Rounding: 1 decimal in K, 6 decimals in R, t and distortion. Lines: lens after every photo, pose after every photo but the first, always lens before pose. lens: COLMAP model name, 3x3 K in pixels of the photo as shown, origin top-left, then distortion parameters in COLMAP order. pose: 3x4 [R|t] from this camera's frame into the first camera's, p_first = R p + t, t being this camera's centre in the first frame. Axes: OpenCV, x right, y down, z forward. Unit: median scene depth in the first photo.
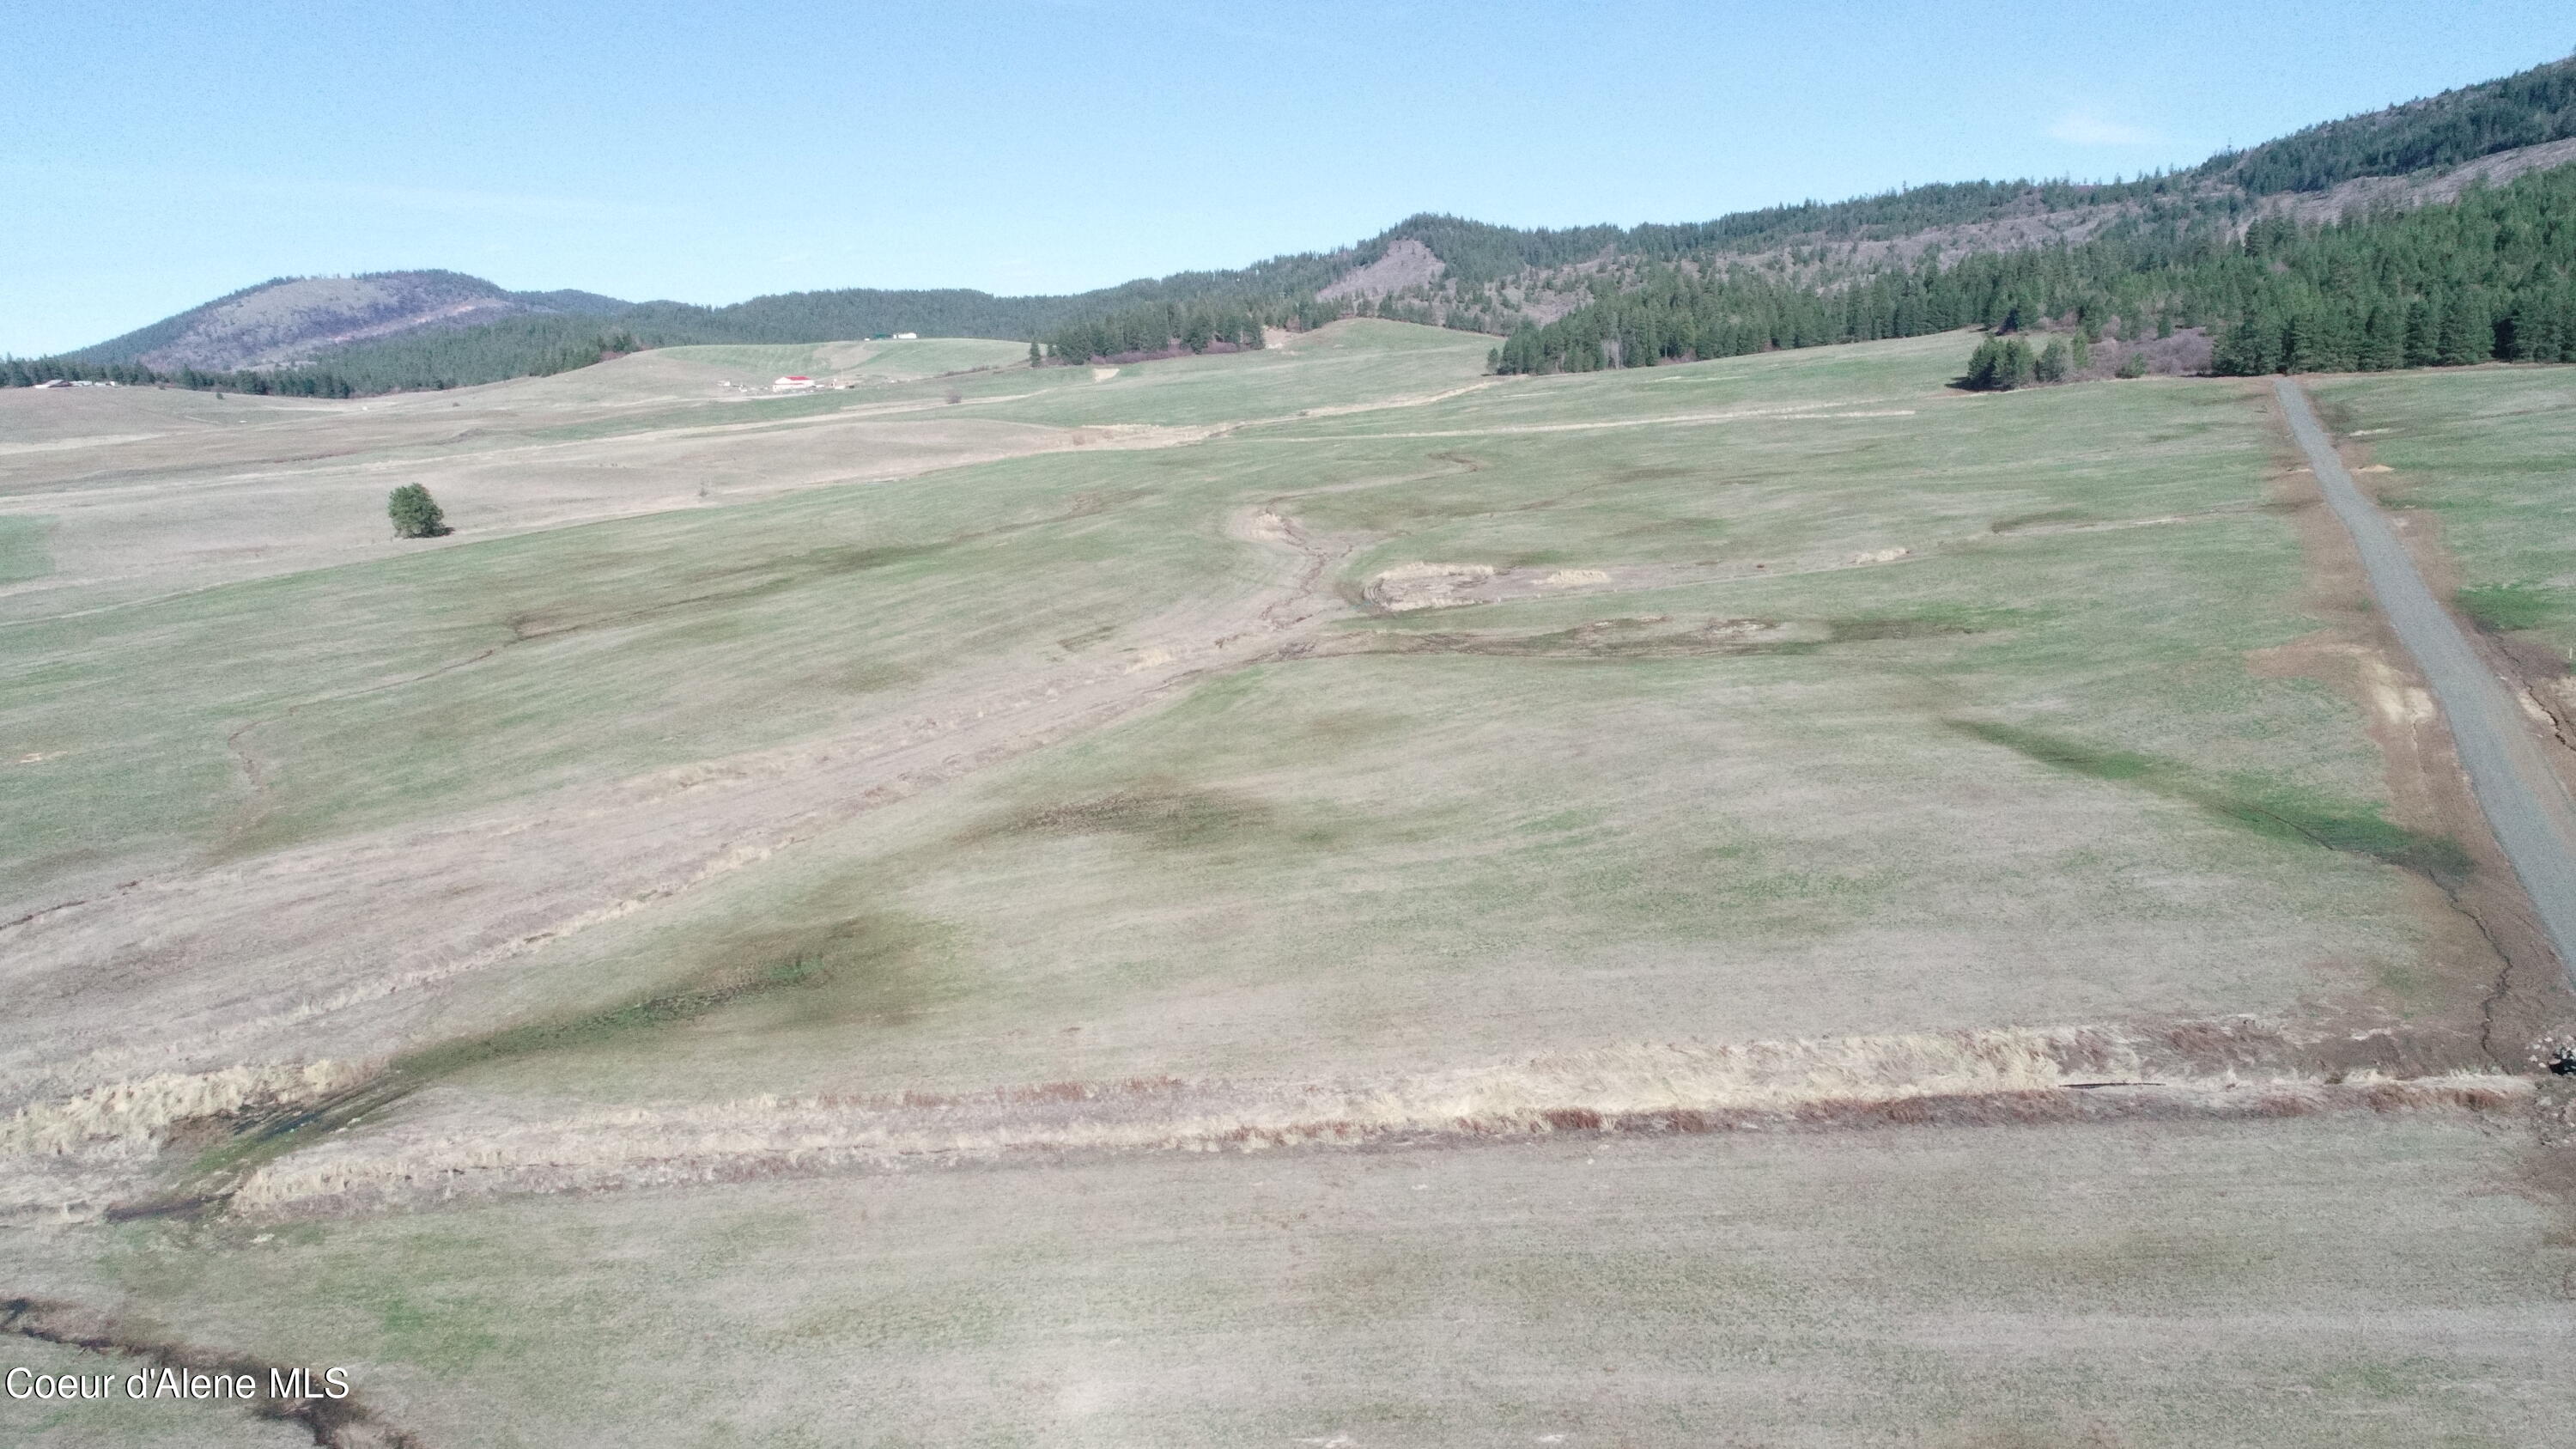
lens RADIAL K [[1702.4, 0, 1285.5], [0, 1702.4, 721.3], [0, 0, 1]] dist [-0.008078, -0.000956]
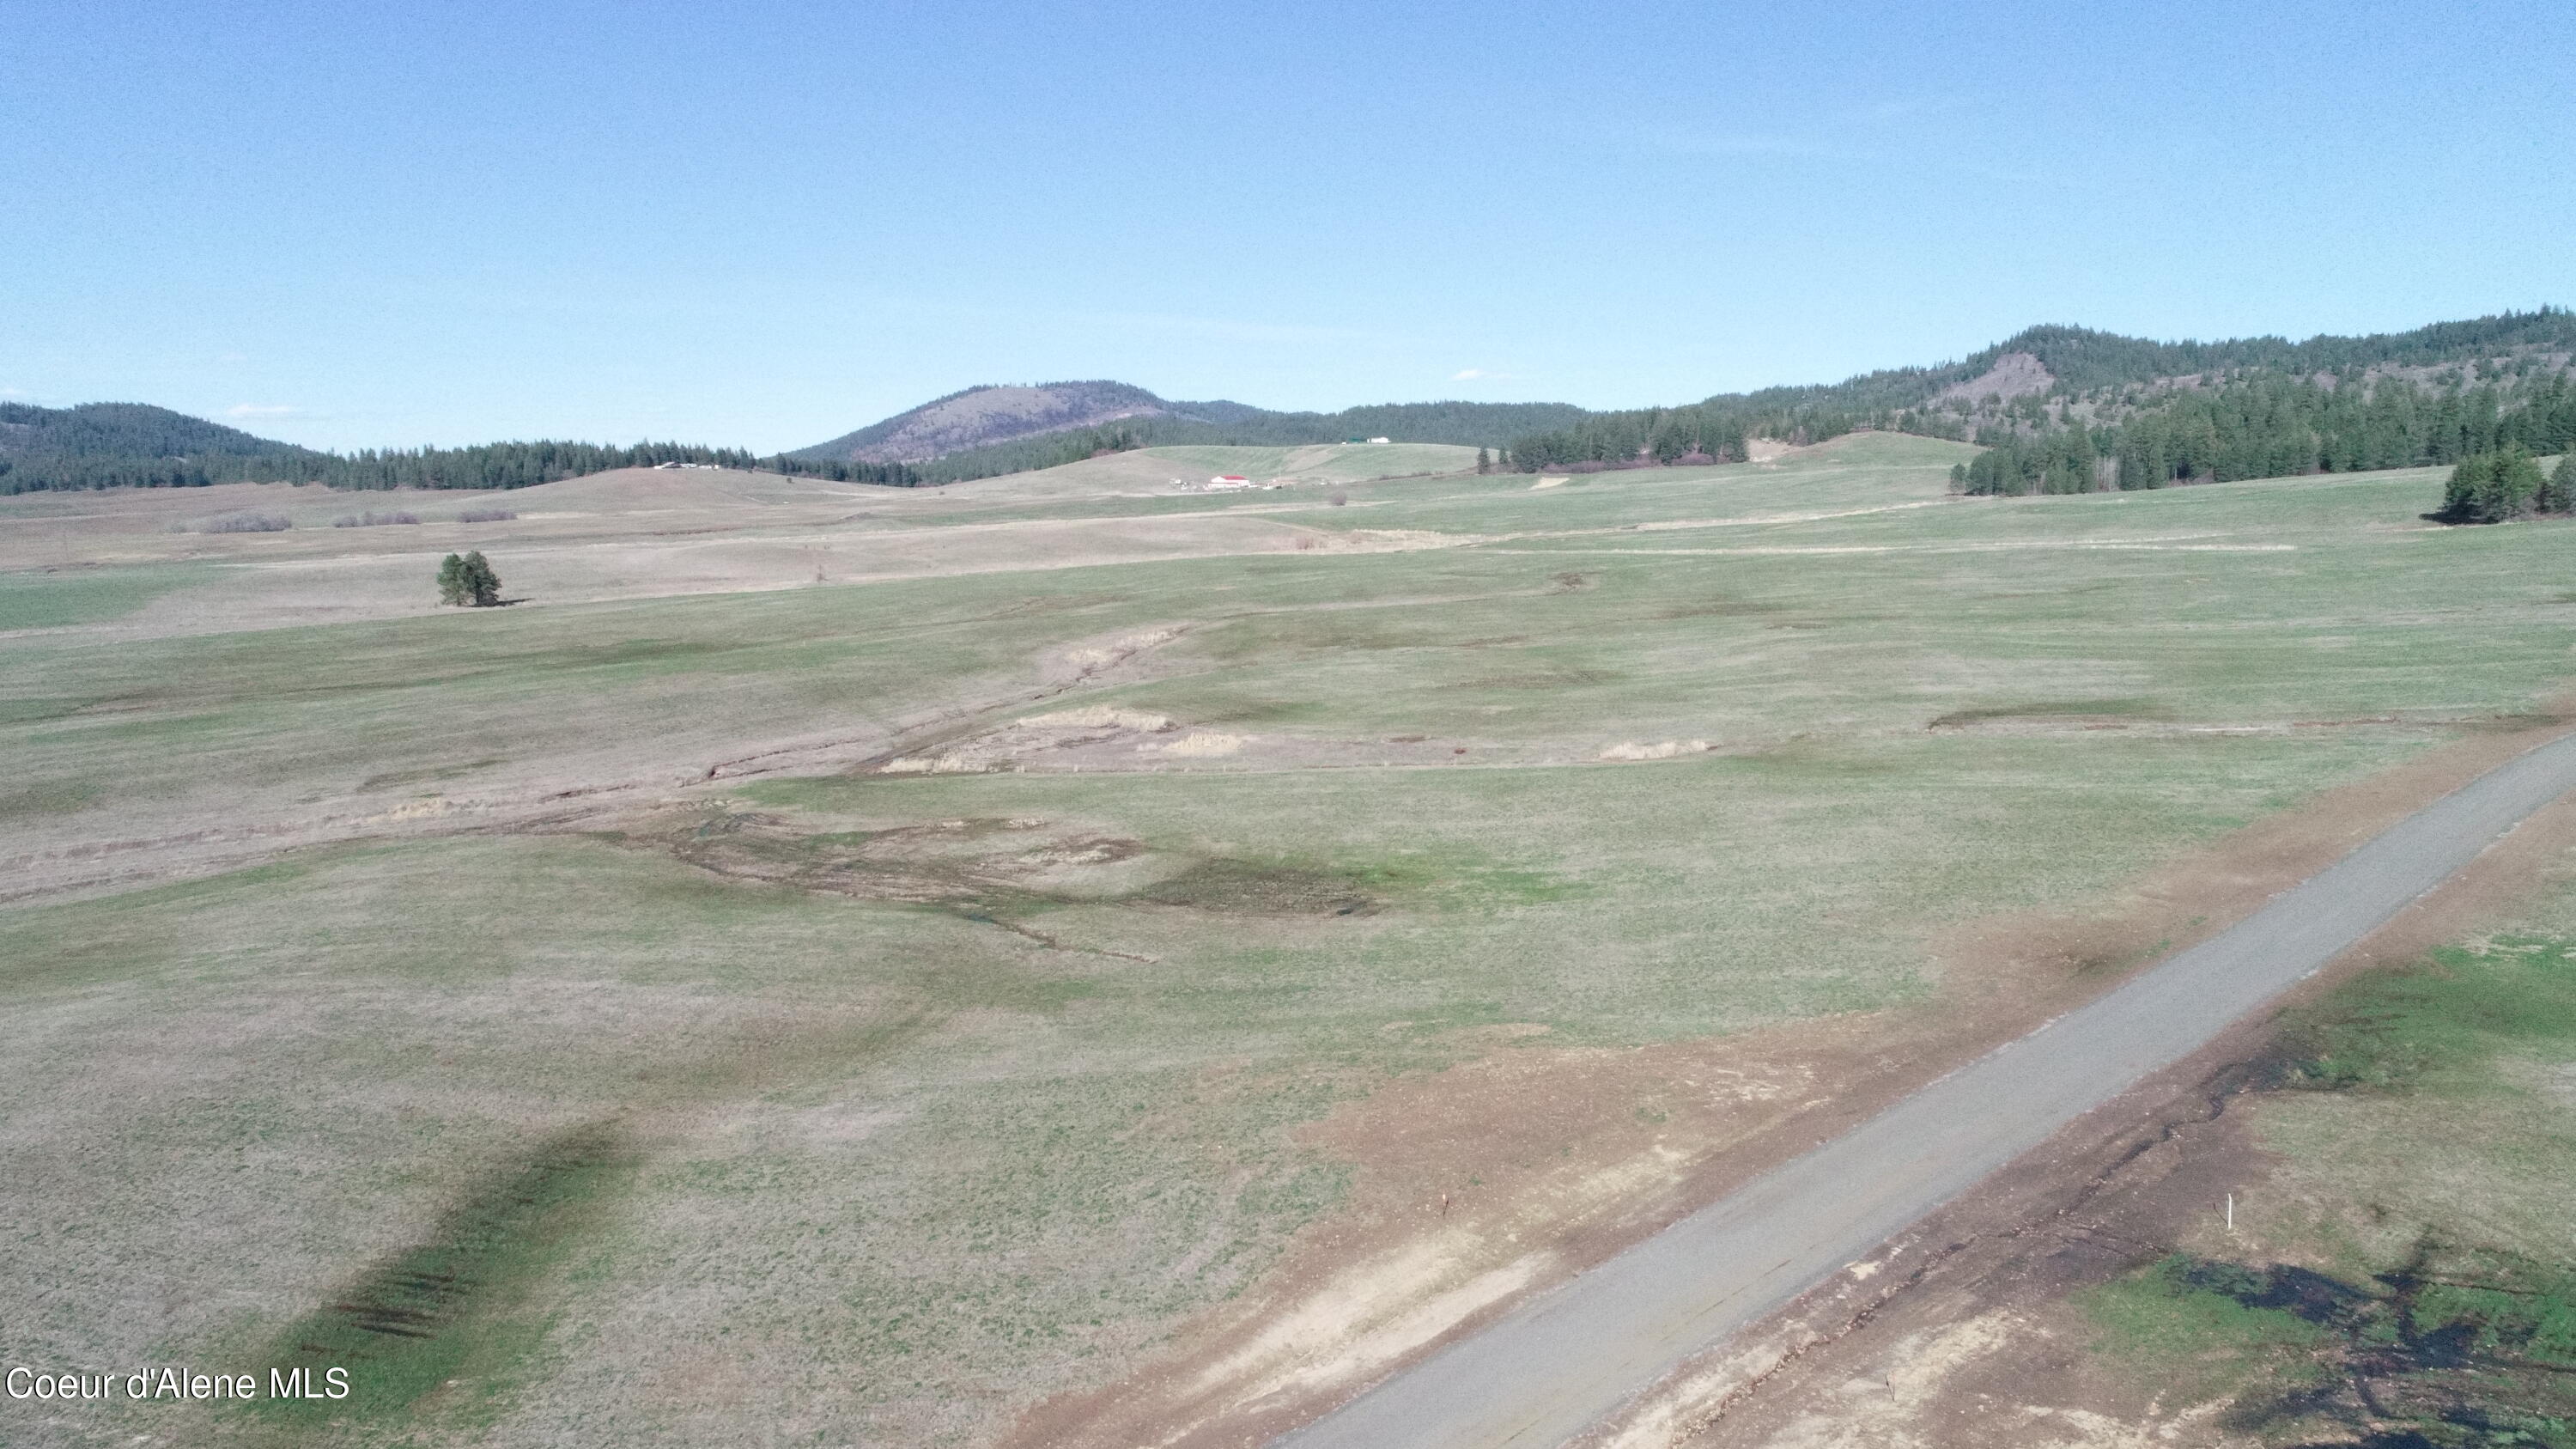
lens RADIAL K [[1702.4, 0, 1278.4], [0, 1702.4, 739.6], [0, 0, 1]] dist [-0.008078, -0.000956]
pose [[0.930490, 0.082944, -0.356804, 0.069817], [-0.102818, 0.994010, -0.037061, -0.010123], [0.351593, 0.071171, 0.933444, 0.060691]]
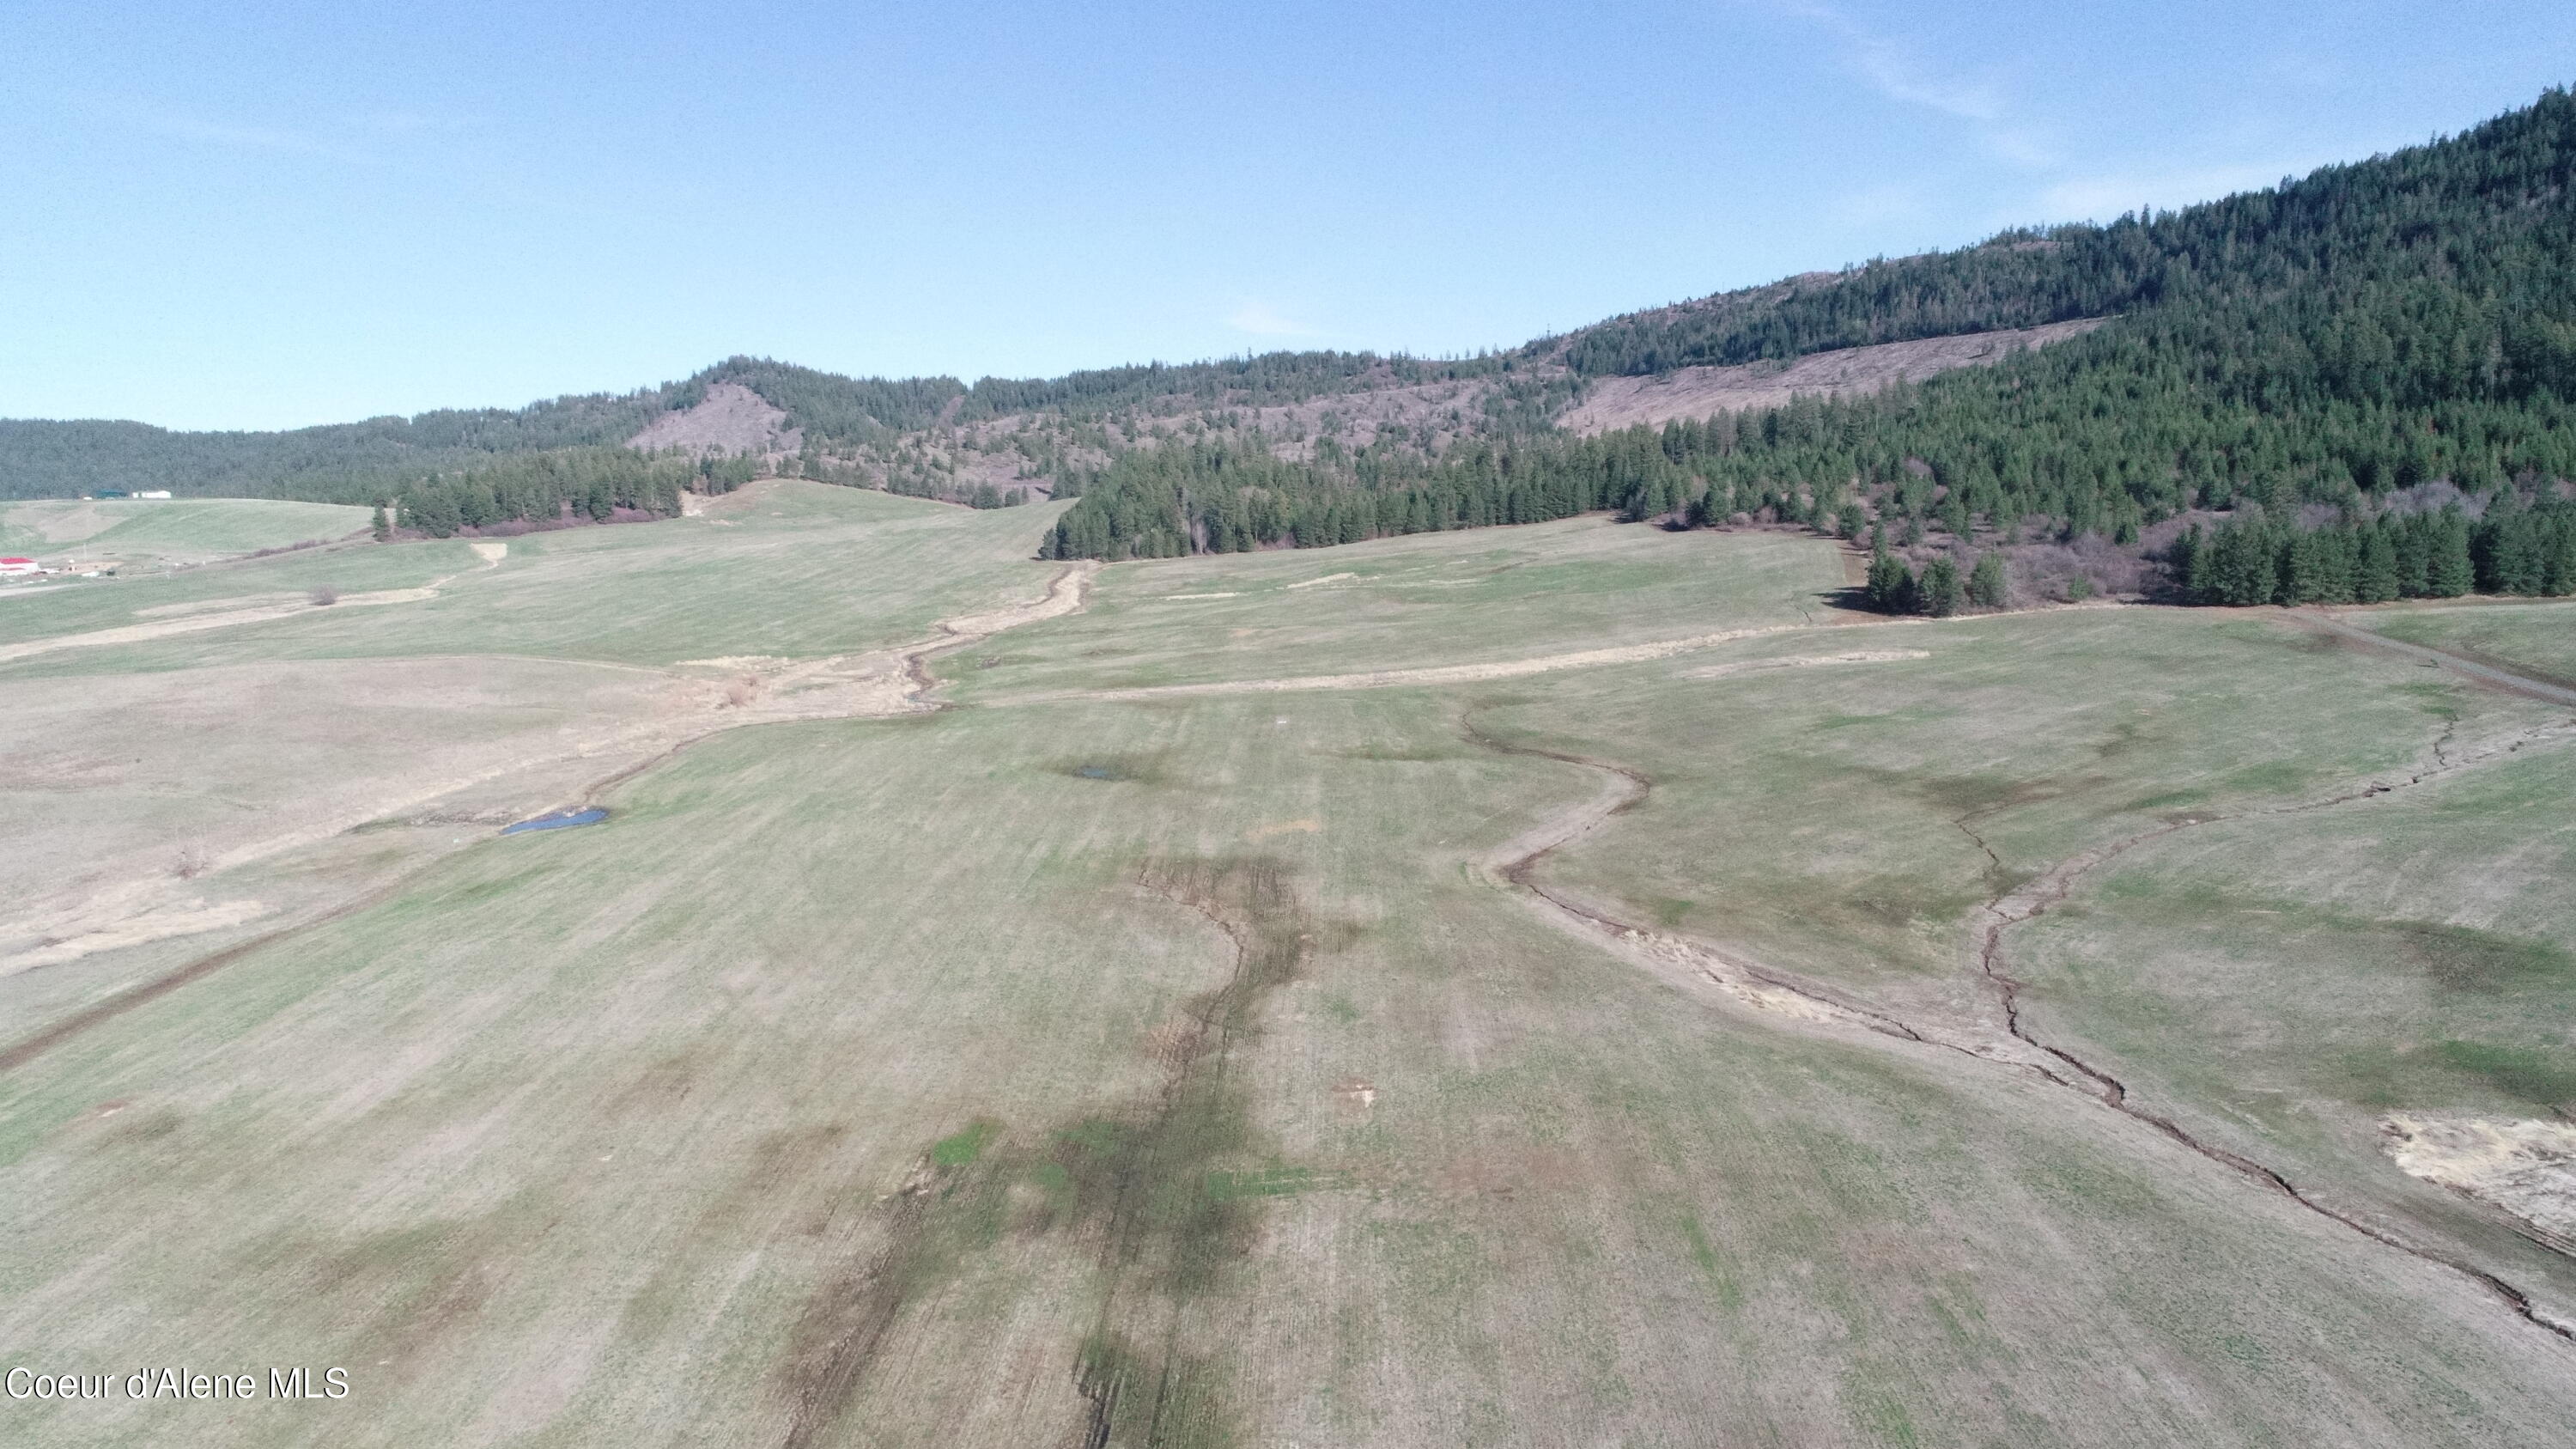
lens RADIAL K [[1702.4, 0, 1291.3], [0, 1702.4, 730.0], [0, 0, 1]] dist [-0.008078, -0.000956]
pose [[0.905365, -0.044876, 0.422256, -0.074527], [0.077443, 0.995173, -0.060283, -0.035510], [-0.417512, 0.087279, 0.904470, 0.117238]]
